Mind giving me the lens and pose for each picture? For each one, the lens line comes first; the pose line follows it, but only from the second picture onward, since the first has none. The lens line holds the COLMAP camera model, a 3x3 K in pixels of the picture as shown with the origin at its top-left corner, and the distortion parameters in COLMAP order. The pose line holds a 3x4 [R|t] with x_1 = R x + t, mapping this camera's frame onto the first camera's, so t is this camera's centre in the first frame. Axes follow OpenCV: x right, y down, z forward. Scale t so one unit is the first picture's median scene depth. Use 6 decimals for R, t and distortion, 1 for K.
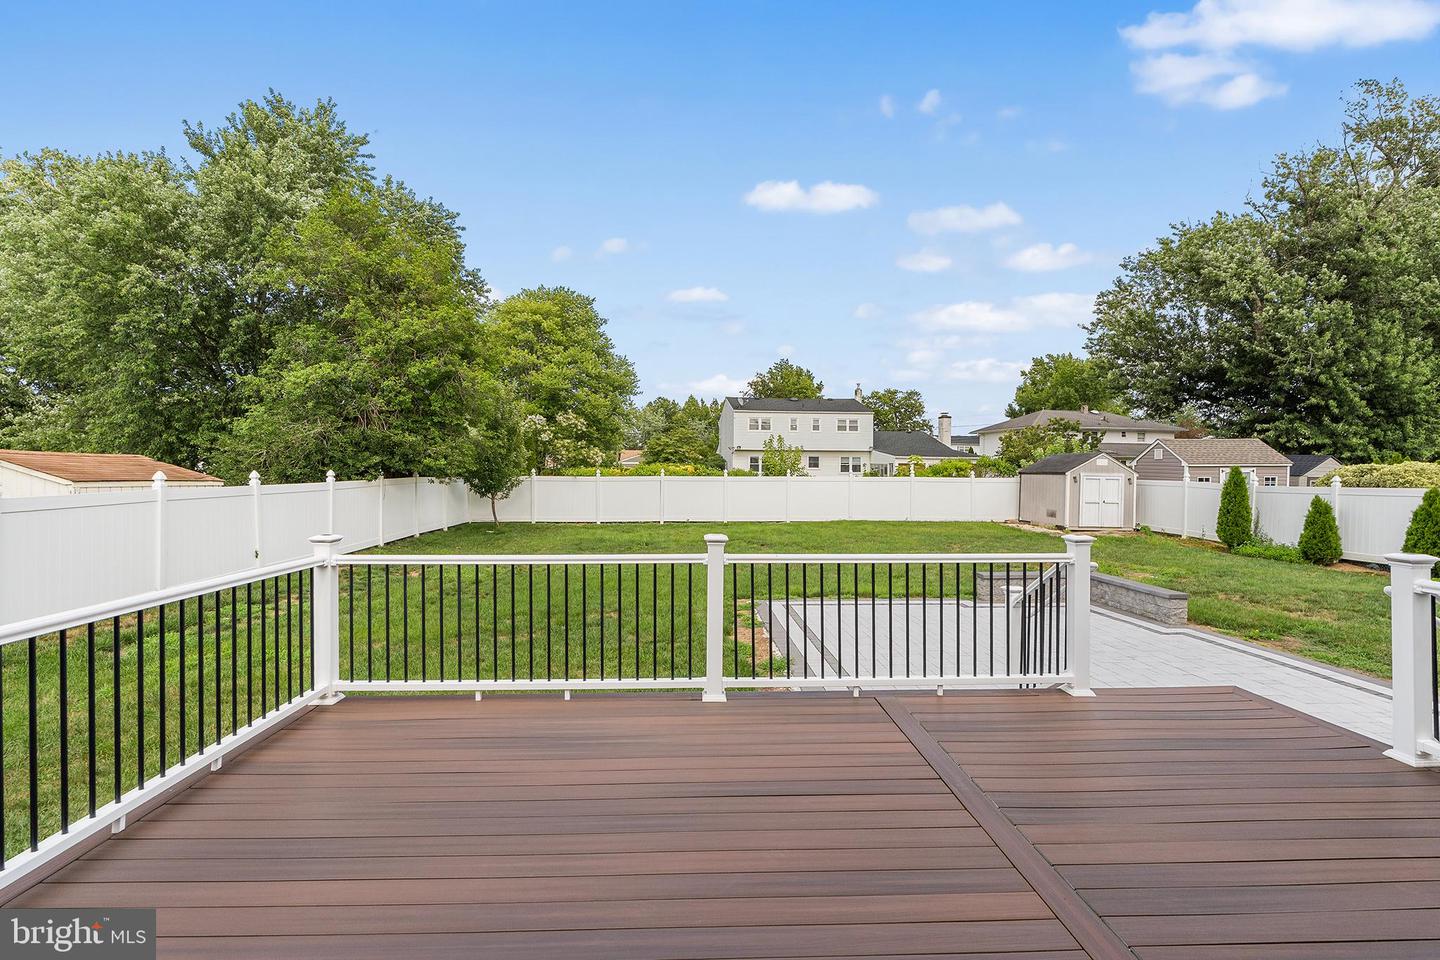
lens RADIAL K [[658.2, 0, 715.9], [0, 658.2, 484.3], [0, 0, 1]] dist [0.001992, 0.001161]
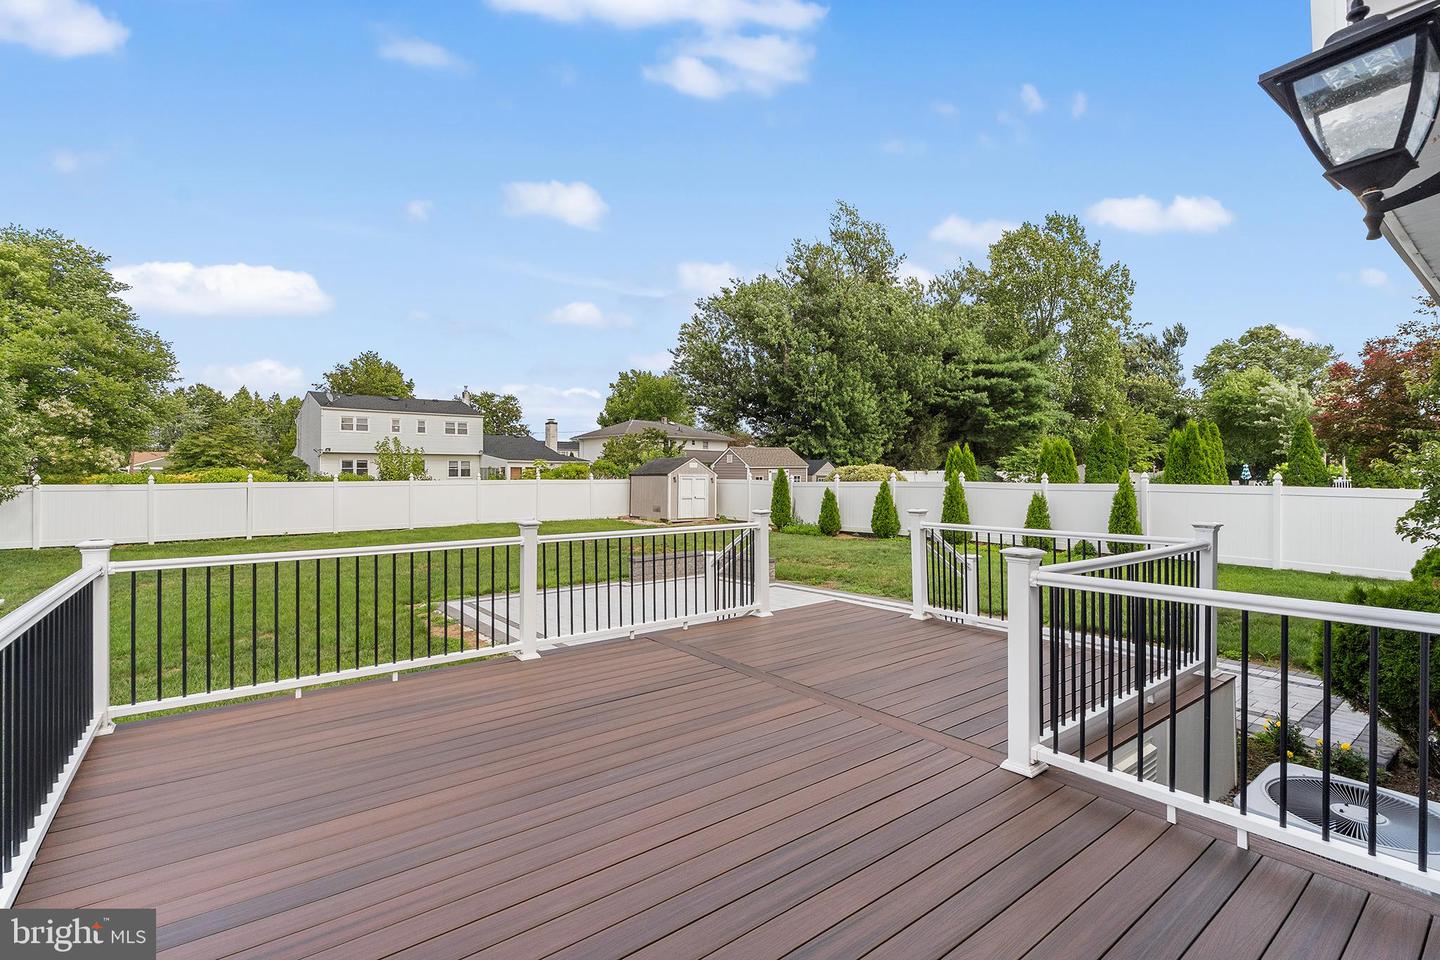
lens RADIAL K [[658.2, 0, 715.9], [0, 658.2, 484.3], [0, 0, 1]] dist [0.001992, 0.001161]
pose [[0.825257, -0.017584, 0.564483, -0.059153], [0.021438, 0.999770, -0.000198, 0.002674], [-0.564350, 0.012265, 0.825445, -0.027794]]
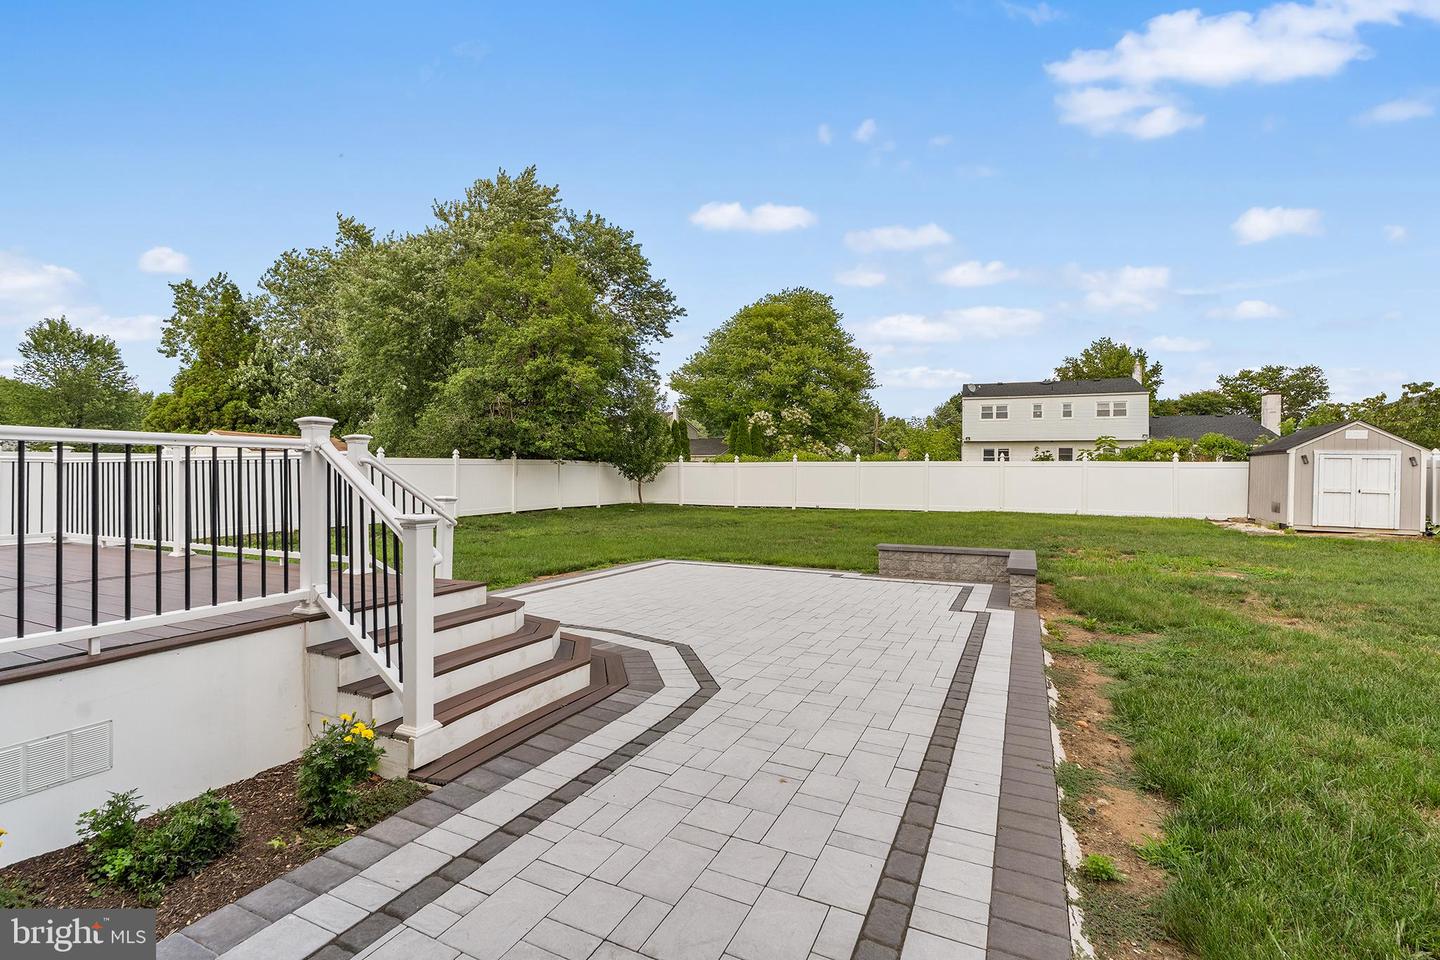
lens RADIAL K [[667.1, 0, 720.1], [0, 667.1, 476.2], [0, 0, 1]] dist [0.003375, 0.000733]
pose [[0.888083, 0.003217, -0.459671, 0.266441], [-0.012288, 0.999784, -0.016744, 0.026138], [0.459518, 0.020518, 0.887931, 0.051469]]
